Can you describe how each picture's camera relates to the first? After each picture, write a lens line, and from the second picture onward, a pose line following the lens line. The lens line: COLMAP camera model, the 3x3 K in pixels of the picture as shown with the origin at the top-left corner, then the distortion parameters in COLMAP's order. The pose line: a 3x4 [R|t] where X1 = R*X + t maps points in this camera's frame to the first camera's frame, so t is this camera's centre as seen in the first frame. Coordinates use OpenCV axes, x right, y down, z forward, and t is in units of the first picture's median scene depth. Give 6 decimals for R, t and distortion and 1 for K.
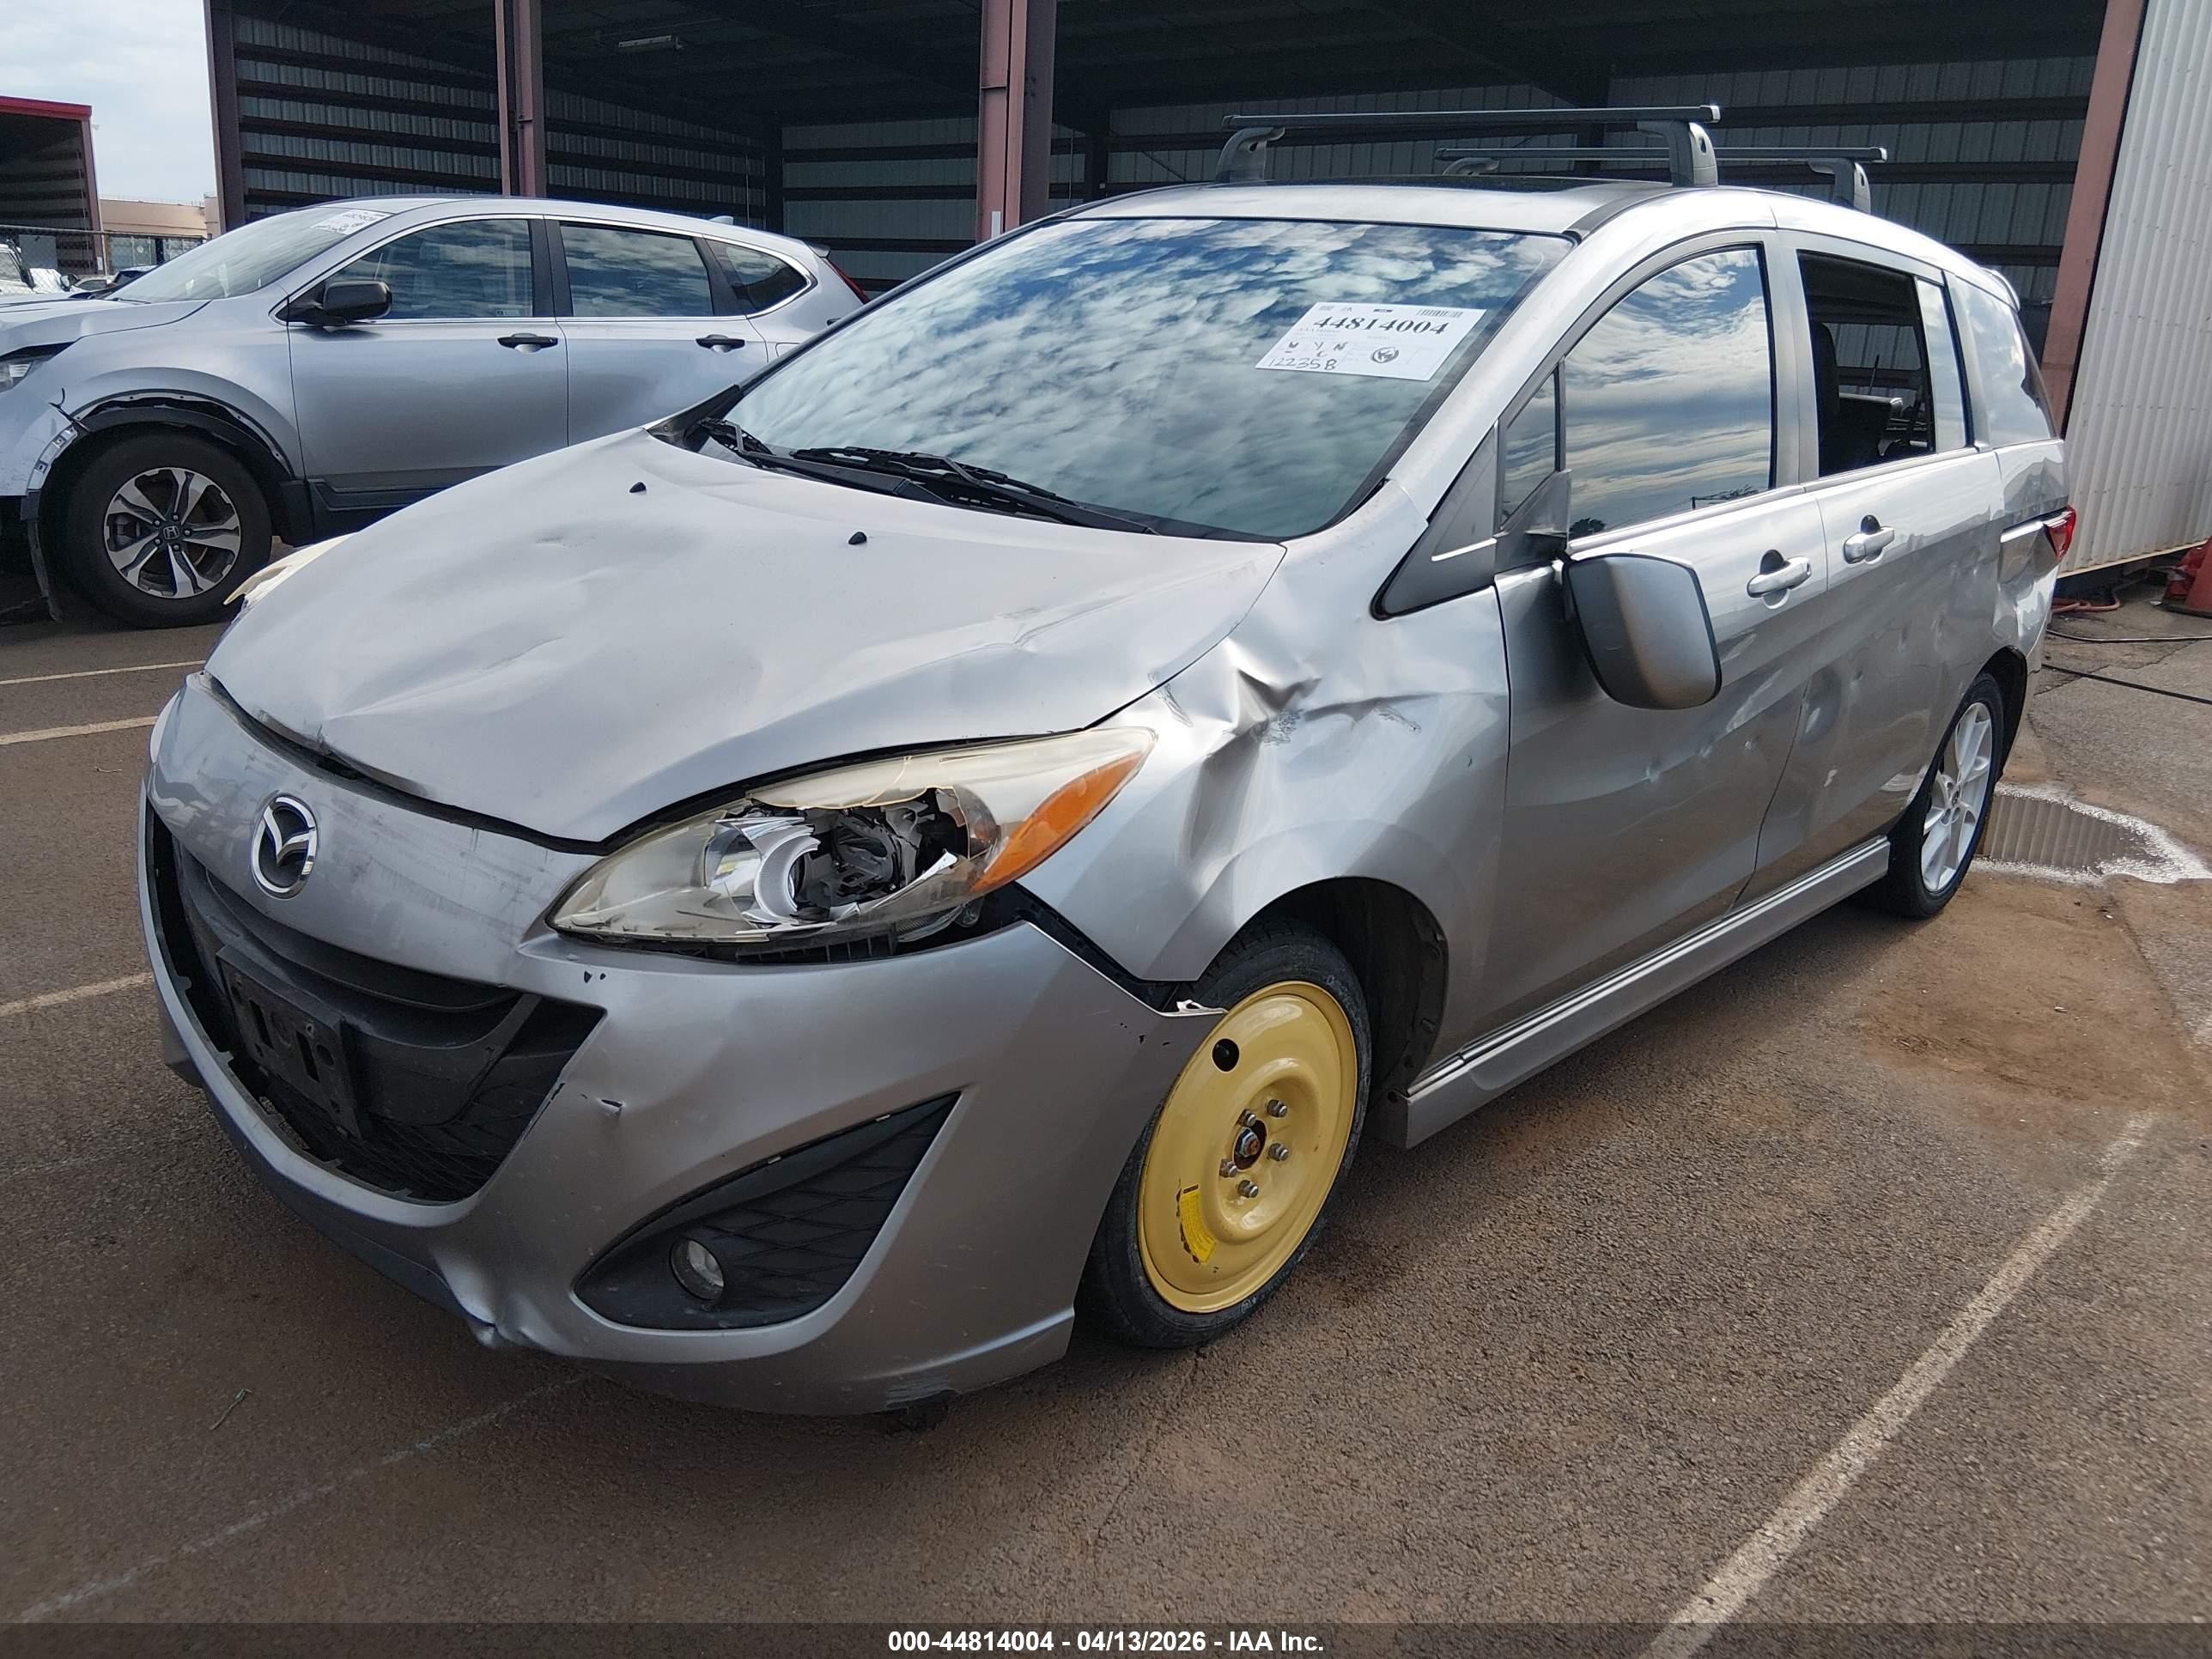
lens RADIAL K [[1663.8, 0, 1128.5], [0, 1663.8, 831.3], [0, 0, 1]] dist [0.104443, -0.187747]
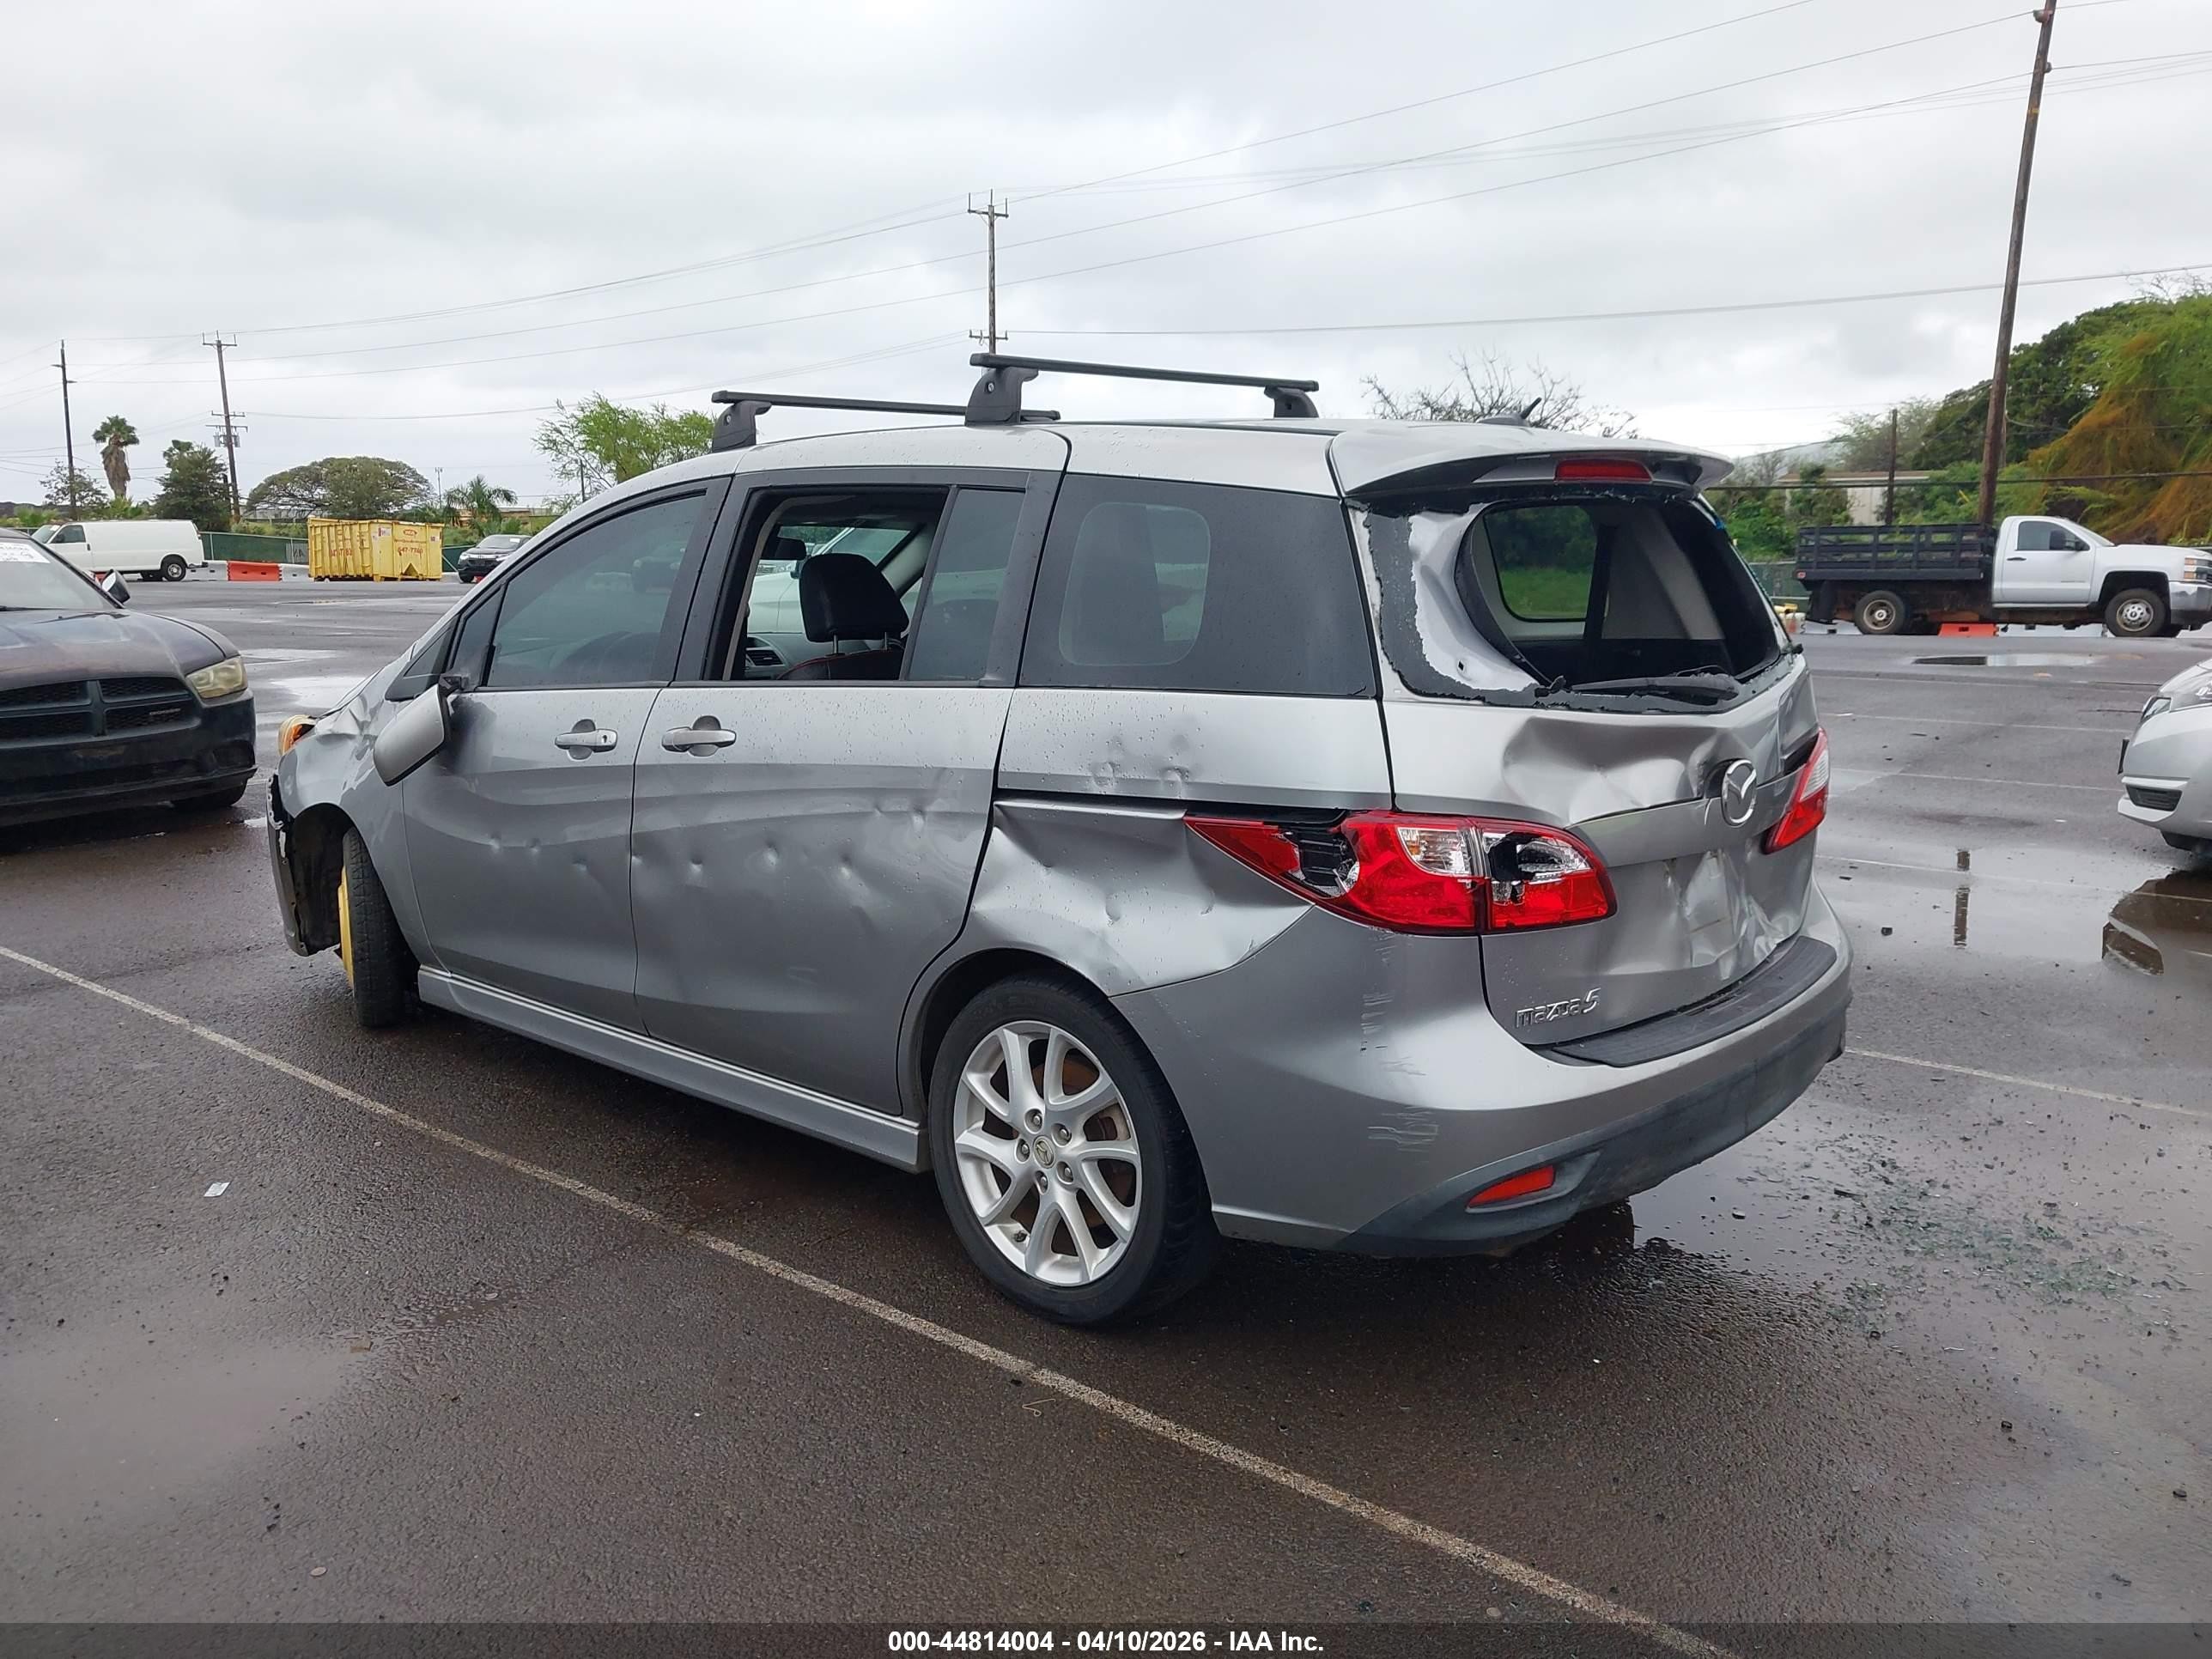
lens RADIAL K [[1730.8, 0, 1106.0], [0, 1730.8, 829.5], [0, 0, 1]] dist [0.084895, -0.131513]
pose [[-0.007724, 0.105276, -0.994413, 2.315420], [-0.287430, 0.952242, 0.103044, -0.453961], [0.957770, 0.286620, 0.022905, 1.834059]]
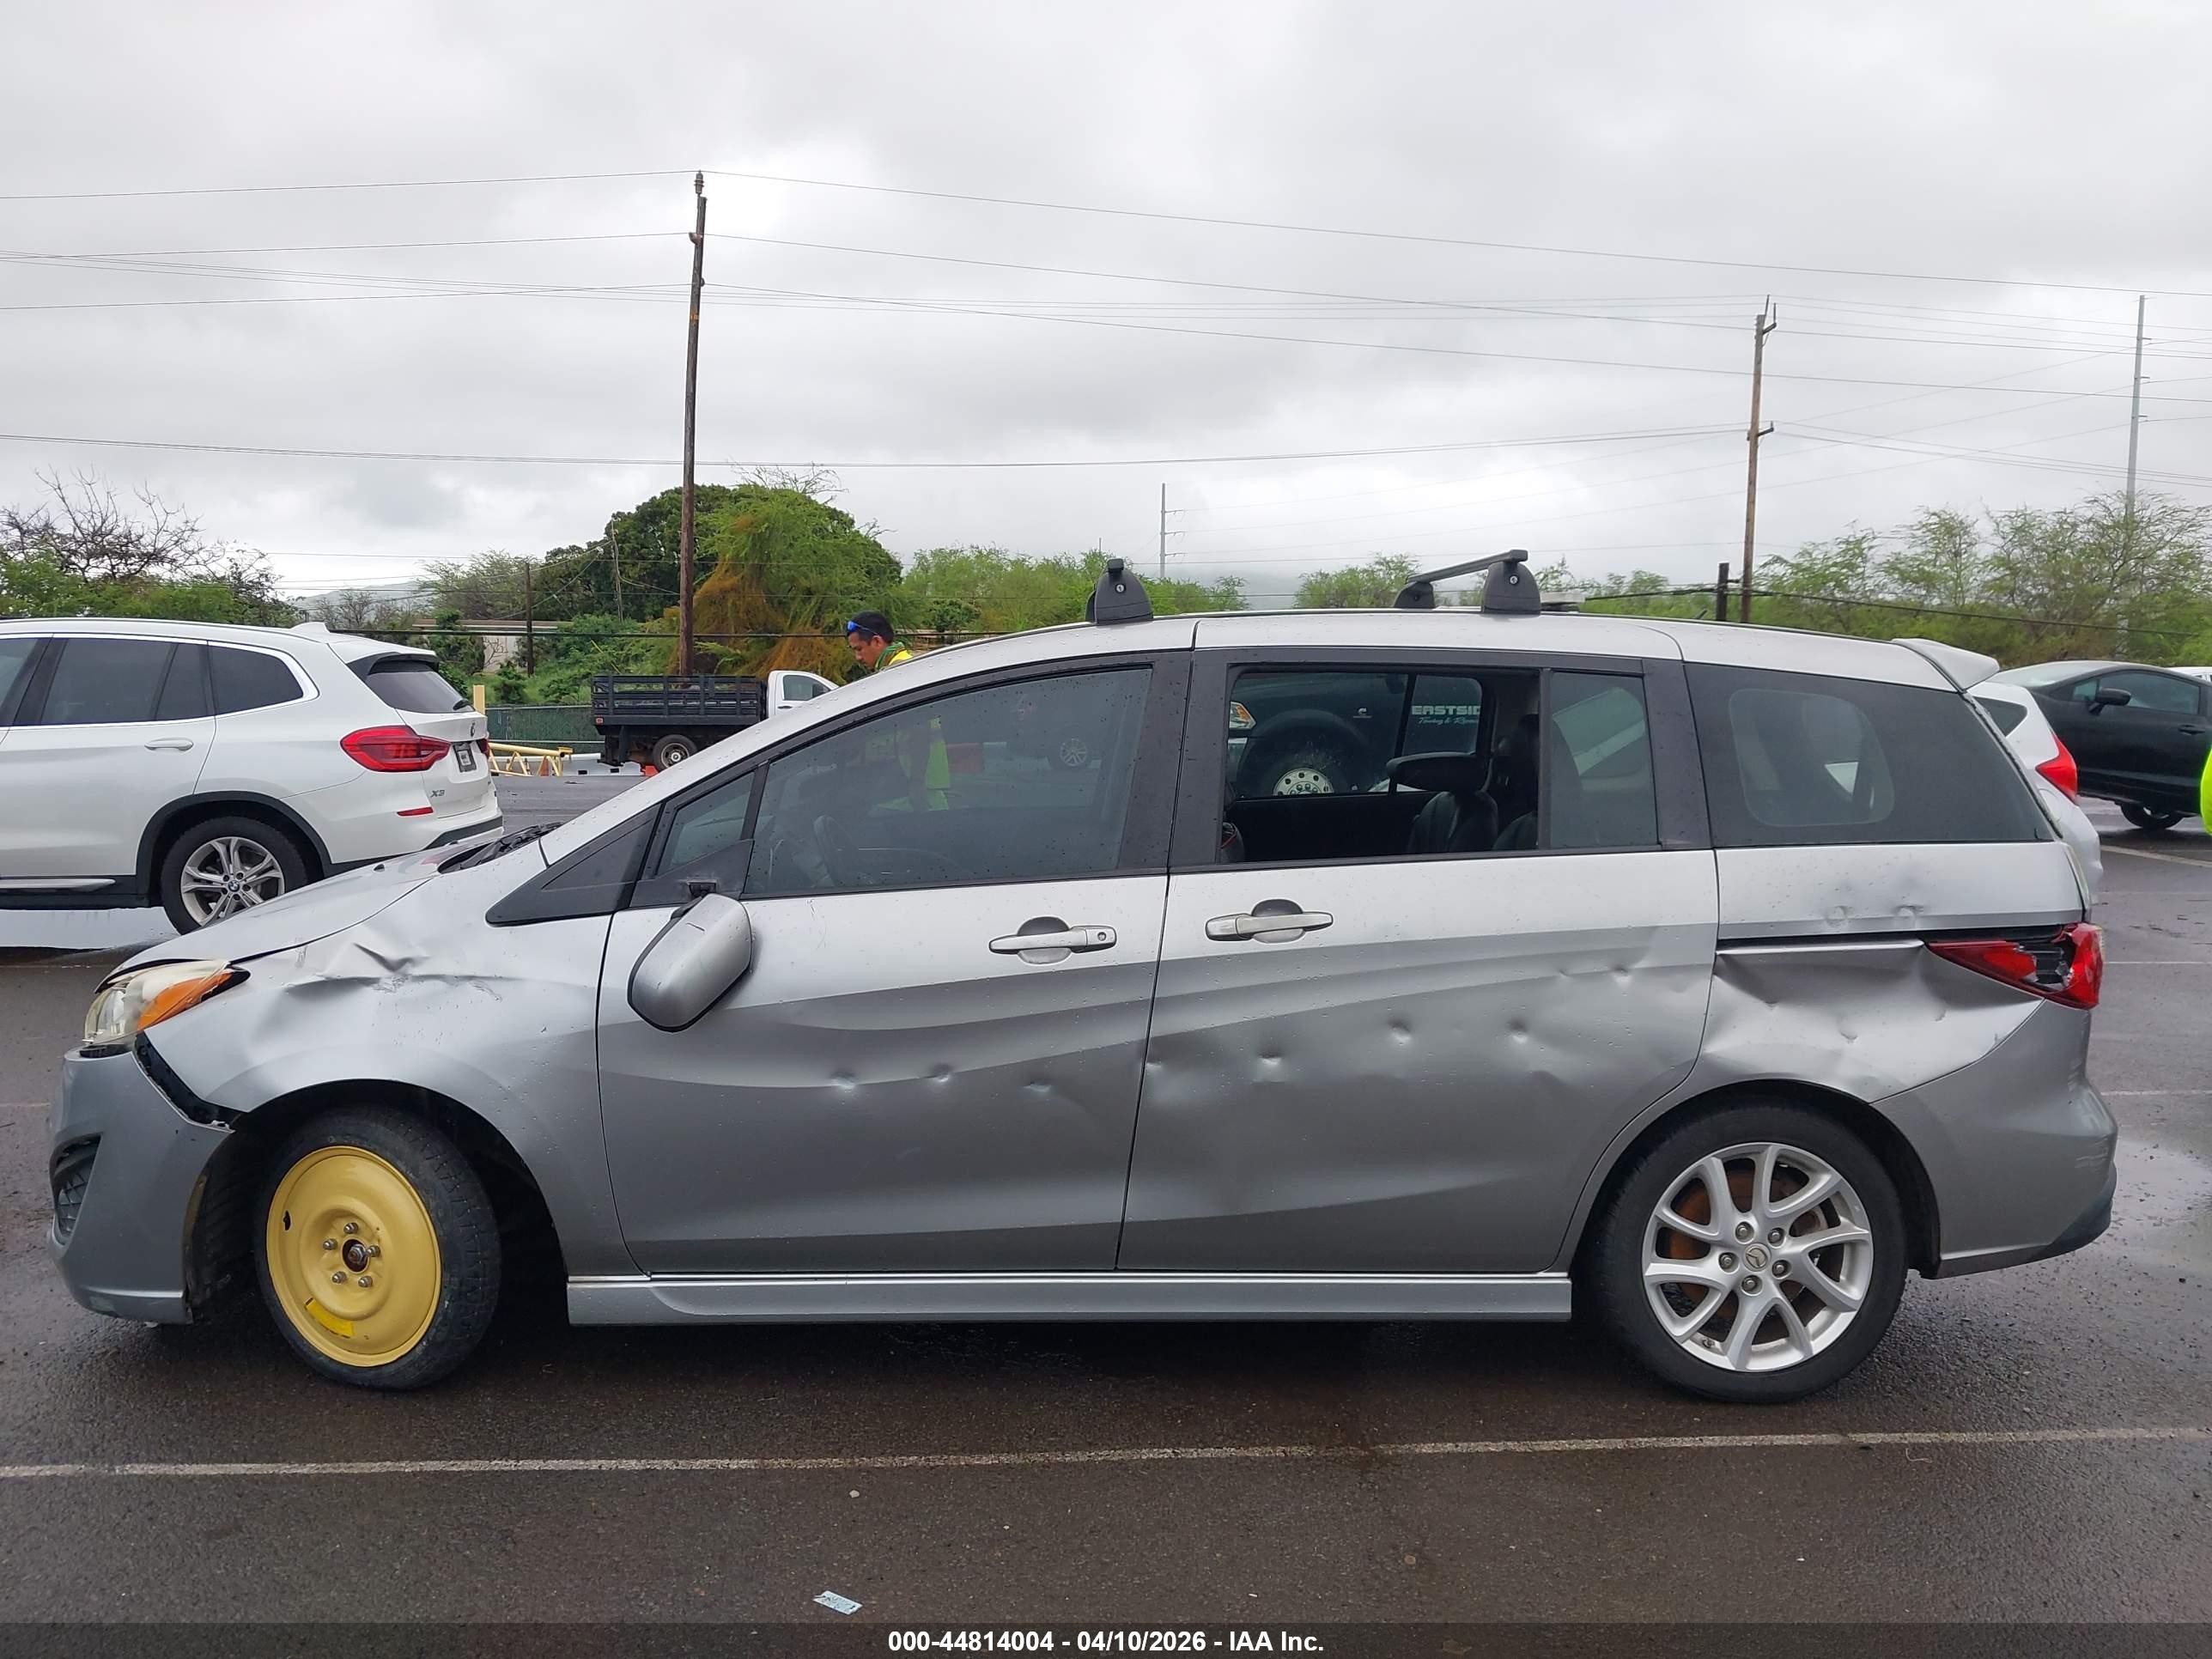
lens RADIAL K [[1719.5, 0, 1093.6], [0, 1719.5, 807.5], [0, 0, 1]] dist [0.103206, -0.229661]
pose [[0.689581, -0.000983, -0.724208, 1.671940], [-0.181388, 0.967891, -0.174028, -0.053109], [0.701126, 0.251369, 0.667261, 0.283963]]
